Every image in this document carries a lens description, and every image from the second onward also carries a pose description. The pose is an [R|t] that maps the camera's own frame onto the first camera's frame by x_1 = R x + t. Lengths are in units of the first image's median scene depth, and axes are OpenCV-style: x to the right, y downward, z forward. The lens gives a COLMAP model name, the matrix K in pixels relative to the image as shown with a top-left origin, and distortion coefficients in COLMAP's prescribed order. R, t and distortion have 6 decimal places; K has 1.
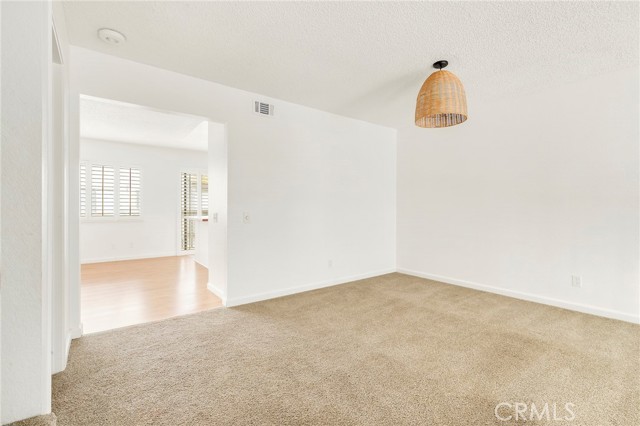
lens RADIAL K [[296.7, 0, 320.8], [0, 296.7, 211.2], [0, 0, 1]] dist [0.000978, 0.001186]
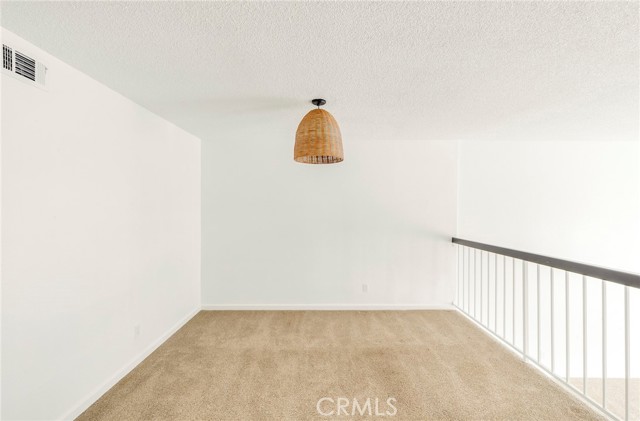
lens RADIAL K [[298.9, 0, 321.1], [0, 298.9, 210.0], [0, 0, 1]] dist [0.004928, 0.000145]
pose [[0.592371, -0.008809, 0.805617, -0.370650], [0.001433, 0.999950, 0.009880, -0.139910], [-0.805664, -0.004698, 0.592354, 0.383815]]
